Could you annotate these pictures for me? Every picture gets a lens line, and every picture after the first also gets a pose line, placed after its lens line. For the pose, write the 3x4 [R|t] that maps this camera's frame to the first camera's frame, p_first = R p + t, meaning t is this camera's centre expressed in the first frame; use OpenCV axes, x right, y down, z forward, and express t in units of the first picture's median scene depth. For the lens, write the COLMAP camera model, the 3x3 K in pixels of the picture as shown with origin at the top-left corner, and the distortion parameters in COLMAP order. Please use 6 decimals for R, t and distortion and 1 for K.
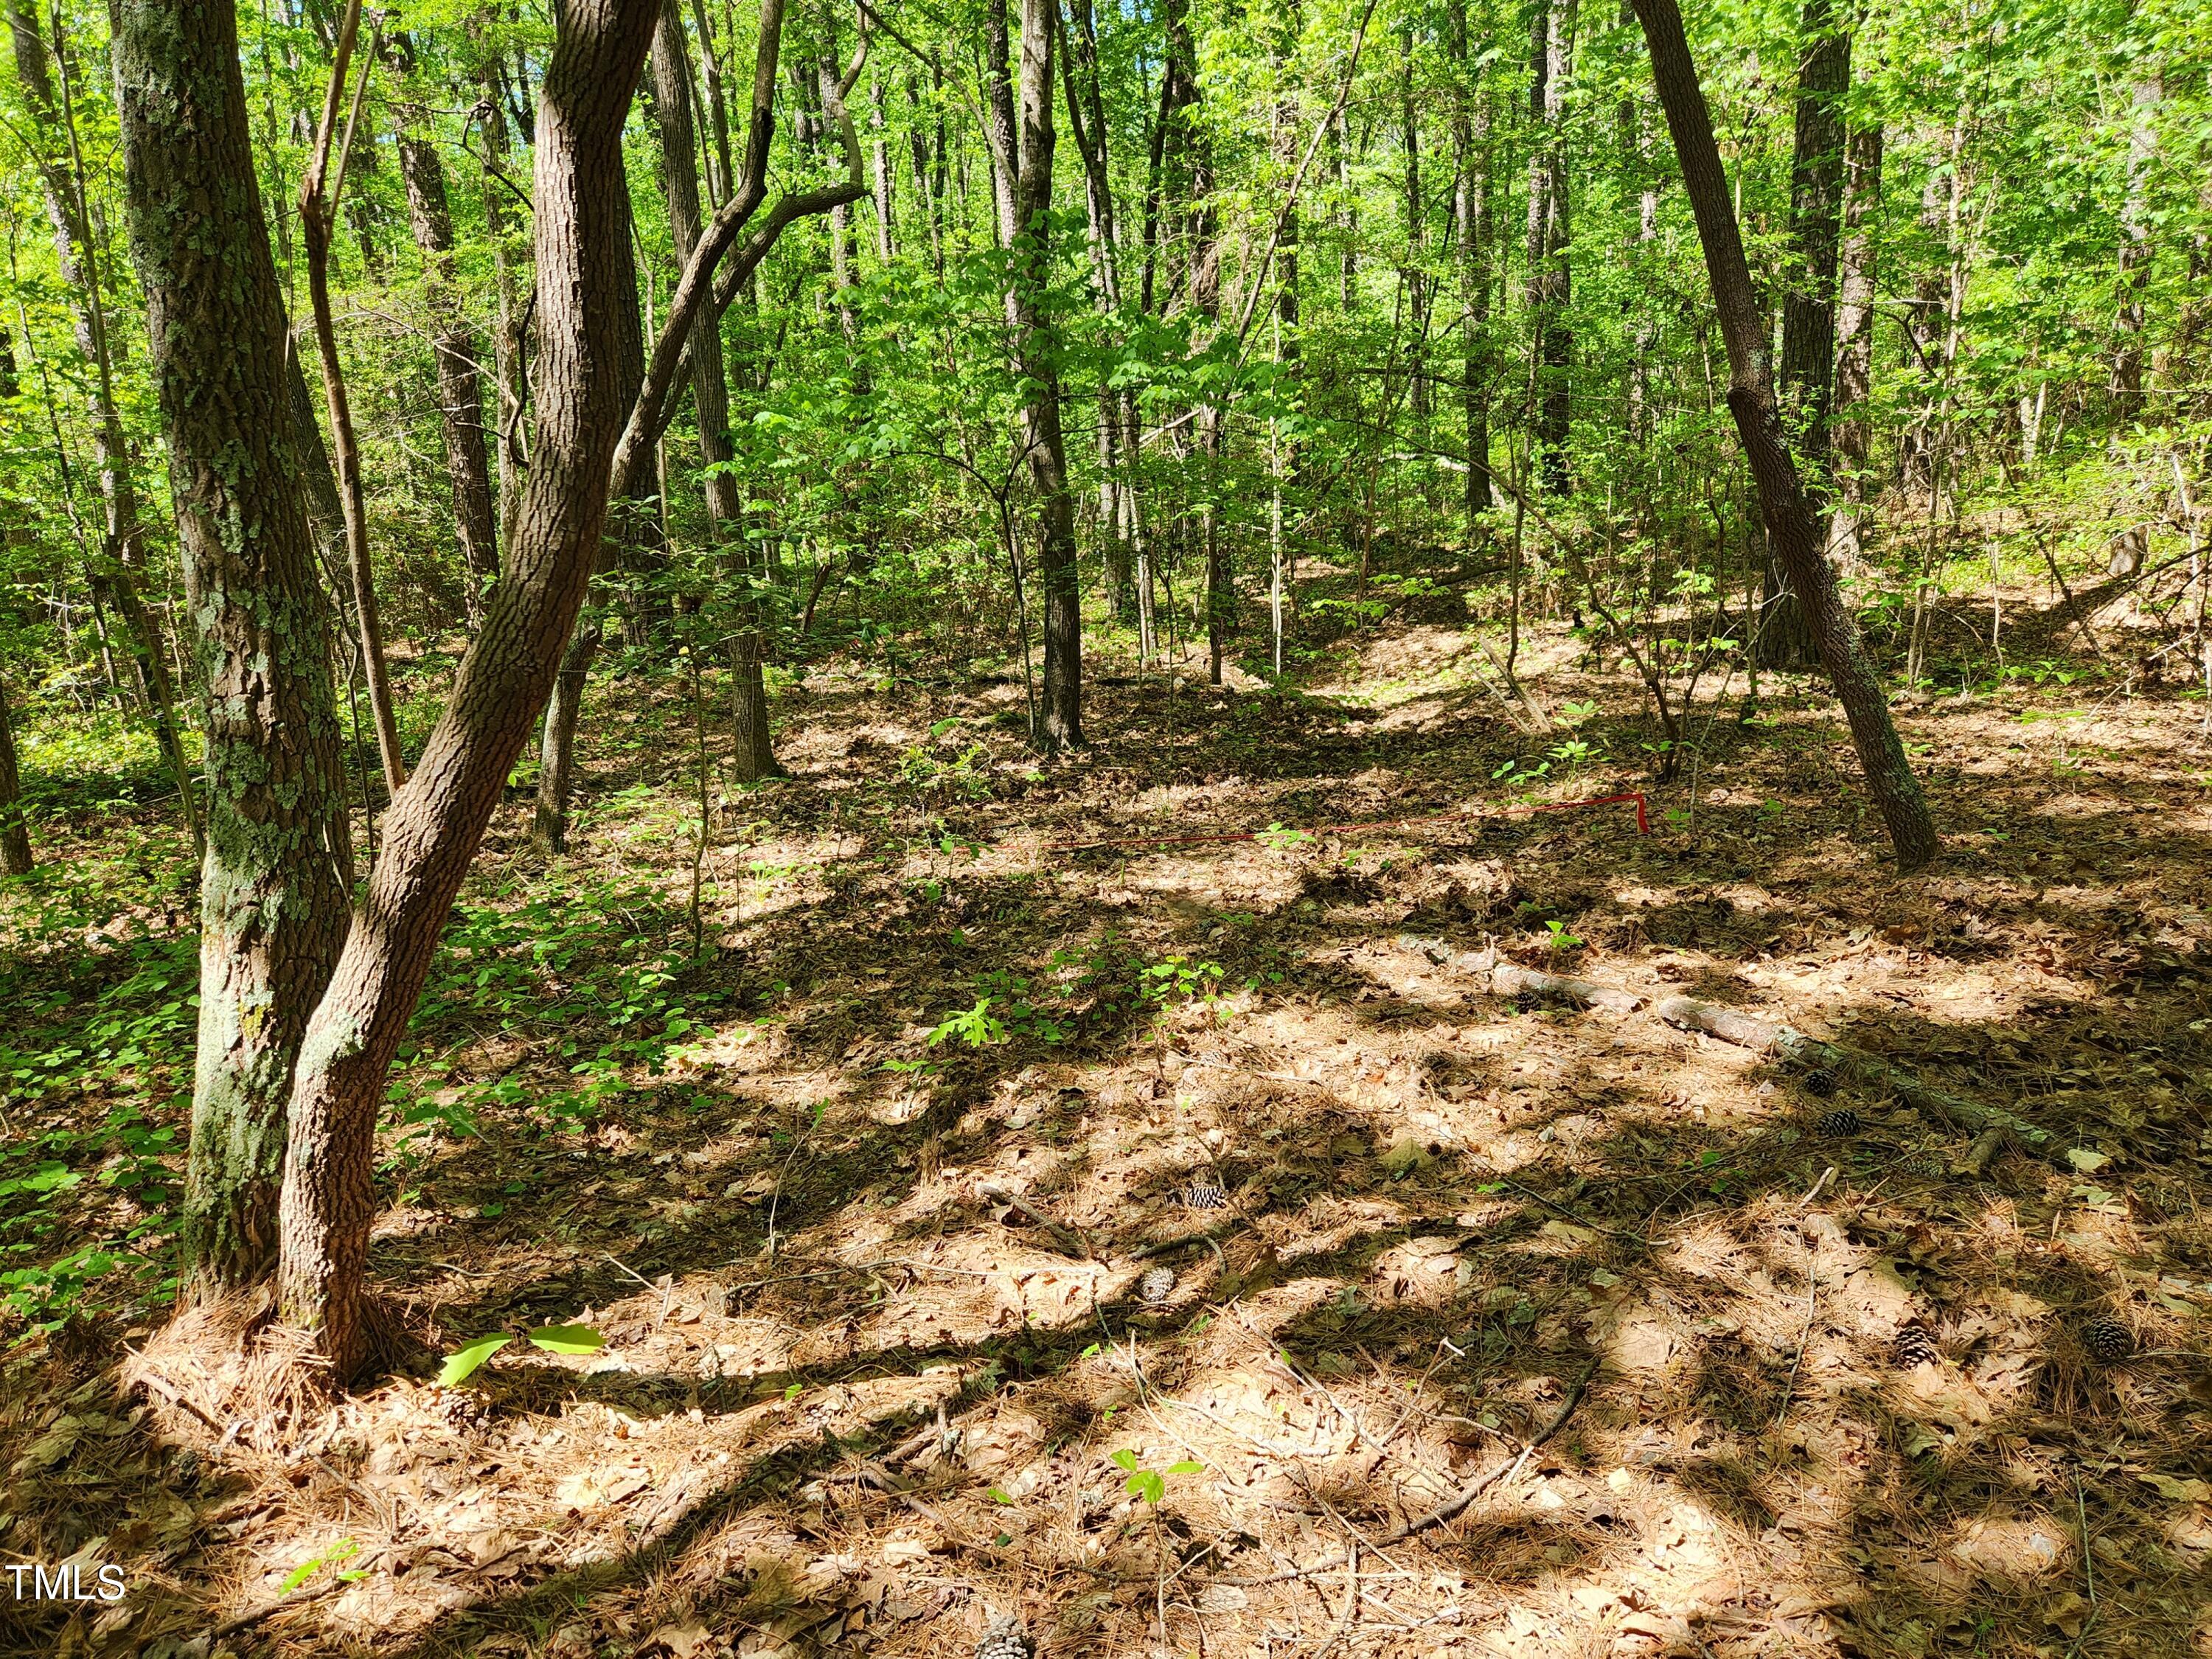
lens RADIAL K [[1494.9, 0, 1145.5], [0, 1494.9, 837.9], [0, 0, 1]] dist [0.051534, -0.019659]
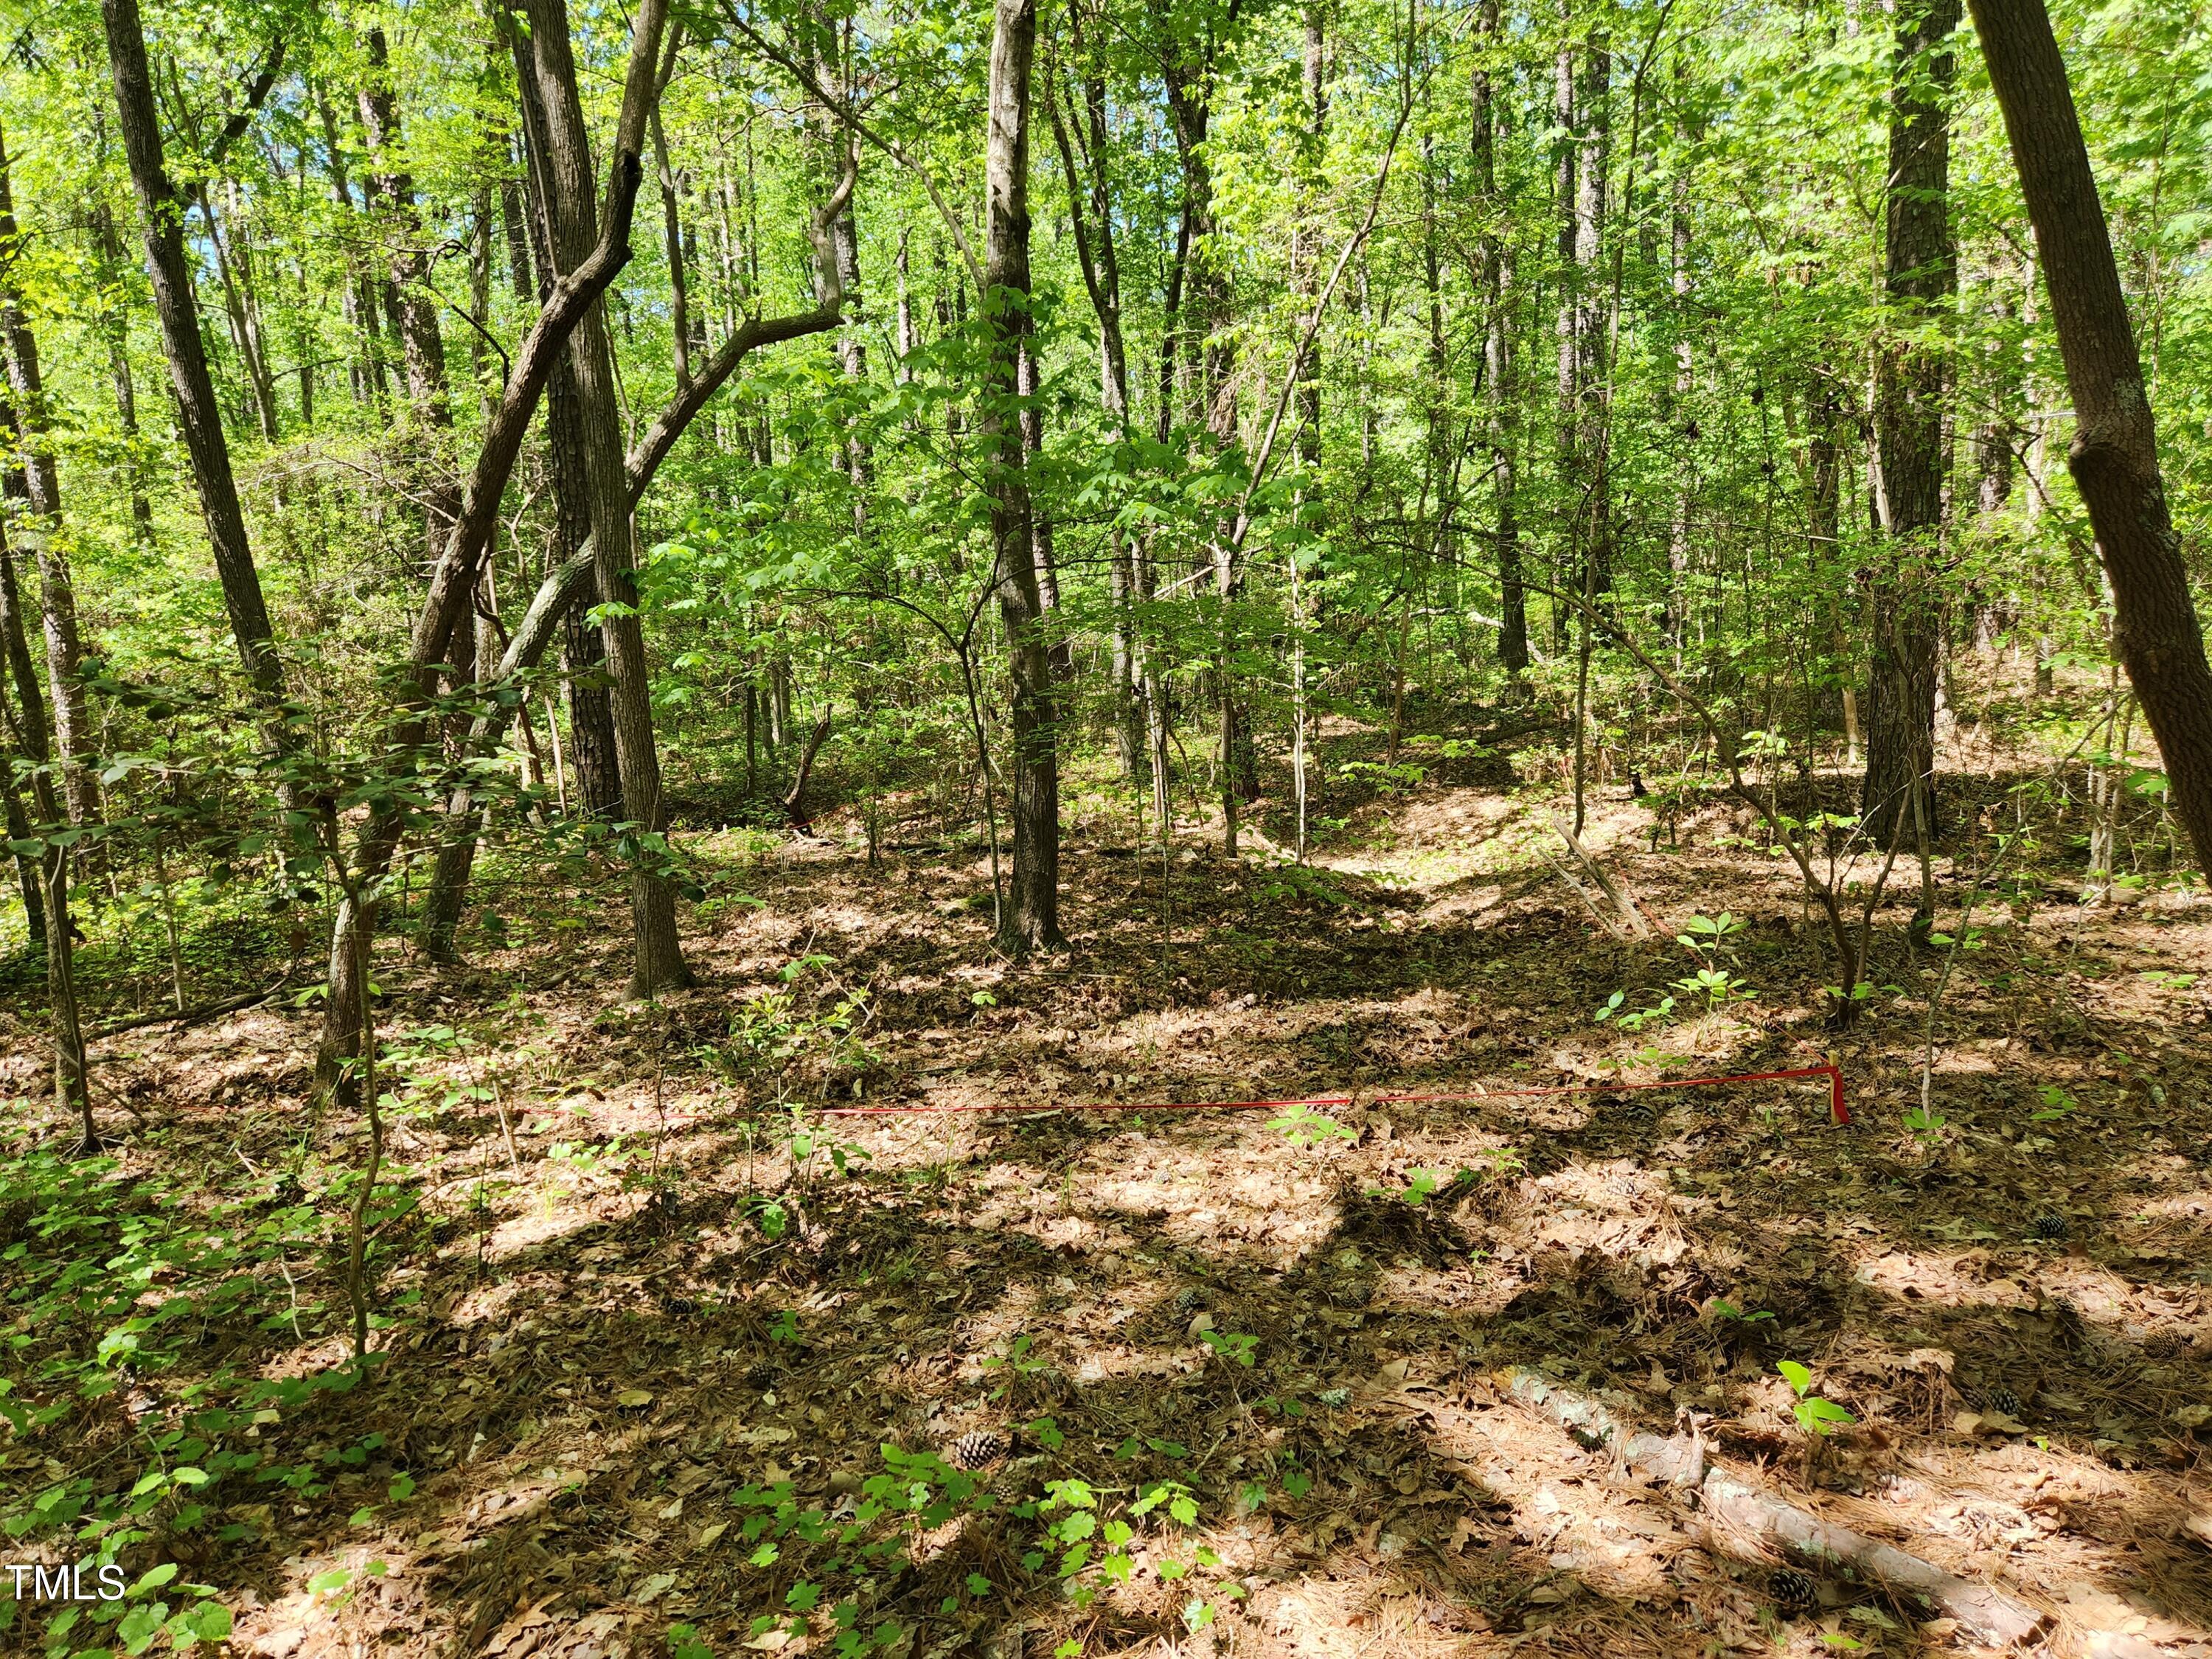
lens RADIAL K [[1494.9, 0, 1106.7], [0, 1494.9, 816.7], [0, 0, 1]] dist [0.051534, -0.019659]
pose [[0.999086, 0.005103, -0.042446, 0.015396], [-0.009948, 0.993348, -0.114718, -0.033609], [0.041578, 0.115035, 0.992491, 0.164540]]
